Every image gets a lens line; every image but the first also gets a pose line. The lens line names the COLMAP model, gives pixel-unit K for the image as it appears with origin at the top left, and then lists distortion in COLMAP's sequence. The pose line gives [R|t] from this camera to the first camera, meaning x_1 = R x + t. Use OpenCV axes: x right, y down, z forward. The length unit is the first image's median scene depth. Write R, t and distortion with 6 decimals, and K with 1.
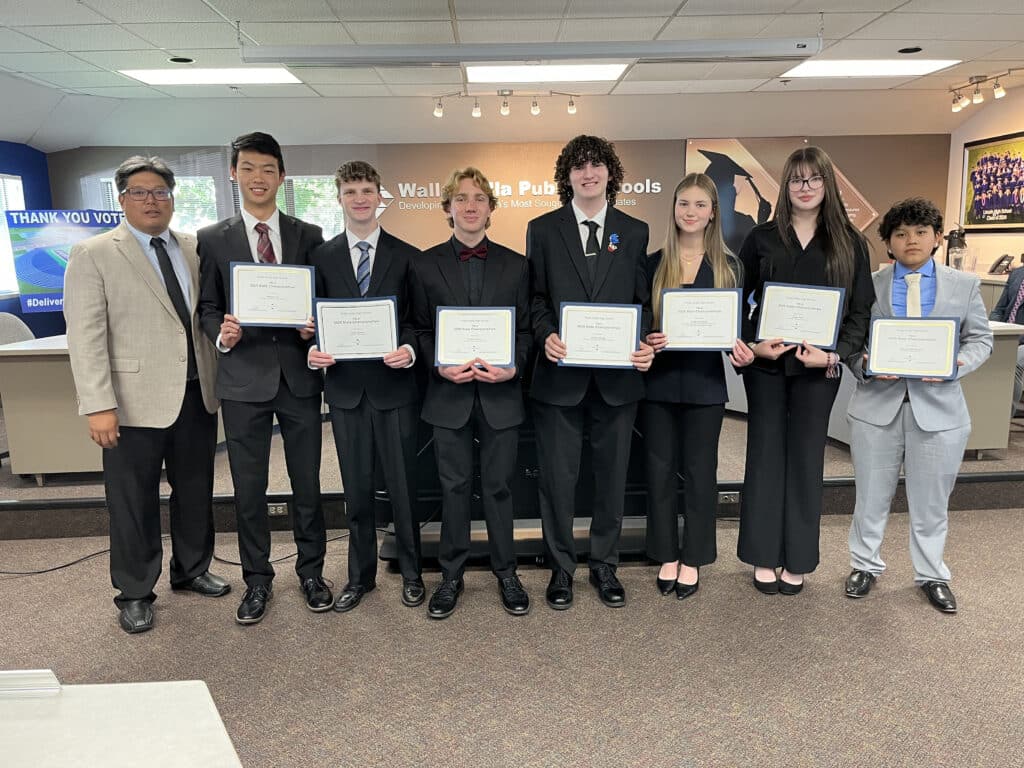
lens RADIAL K [[760.8, 0, 528.5], [0, 760.8, 380.9], [0, 0, 1]] dist [0.112376, -0.144549]
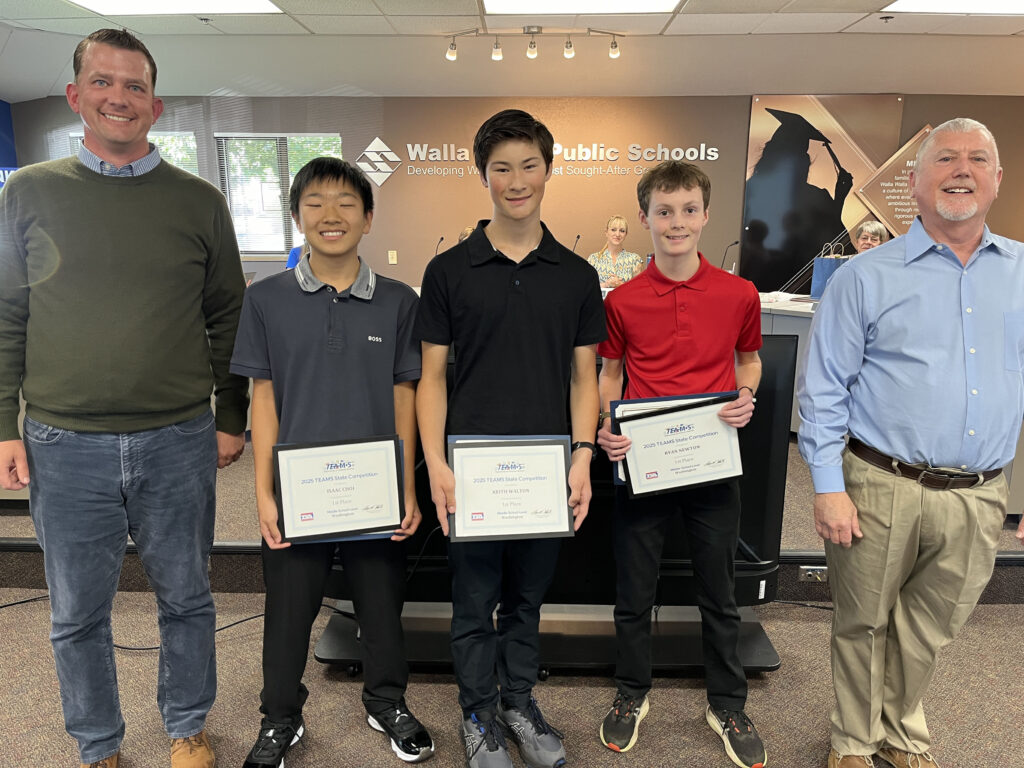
lens RADIAL K [[760.8, 0, 528.5], [0, 760.8, 380.9], [0, 0, 1]] dist [0.112376, -0.144549]
pose [[0.998605, 0.030817, -0.042879, 0.011509], [-0.029499, 0.999083, 0.031037, -0.029433], [0.043796, -0.029729, 0.998598, 0.172410]]
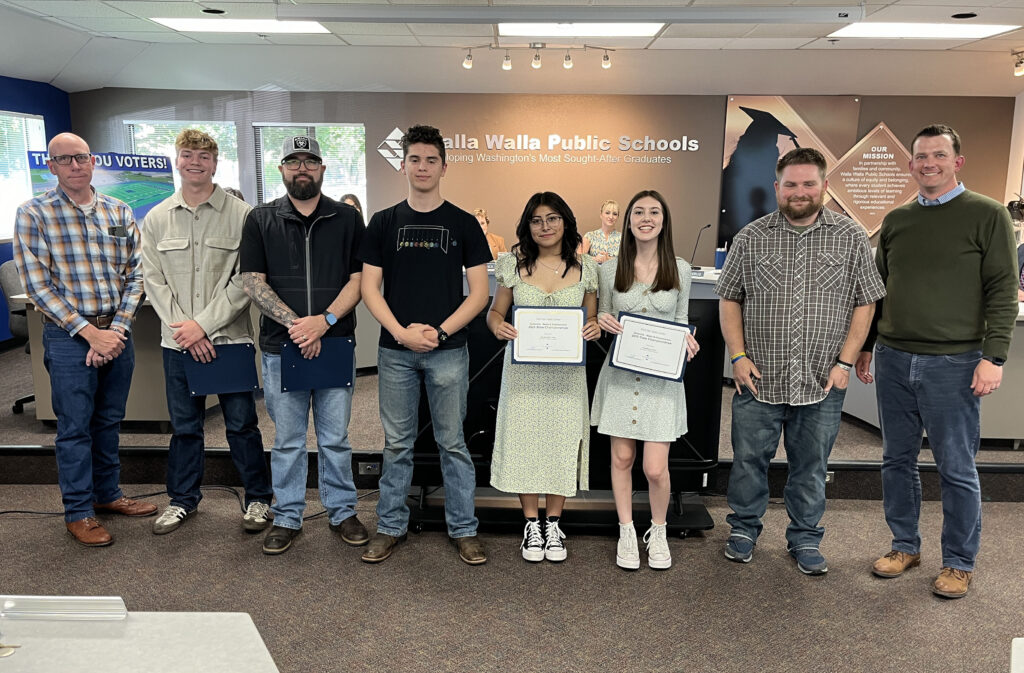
lens RADIAL K [[830.8, 0, 512.0], [0, 830.8, 336.5], [0, 0, 1]] dist [0.111109, -0.140316]
pose [[0.997934, 0.039776, -0.050464, 0.005544], [-0.039772, 0.999208, 0.001064, -0.009759], [0.050466, 0.000945, 0.998725, -0.051449]]
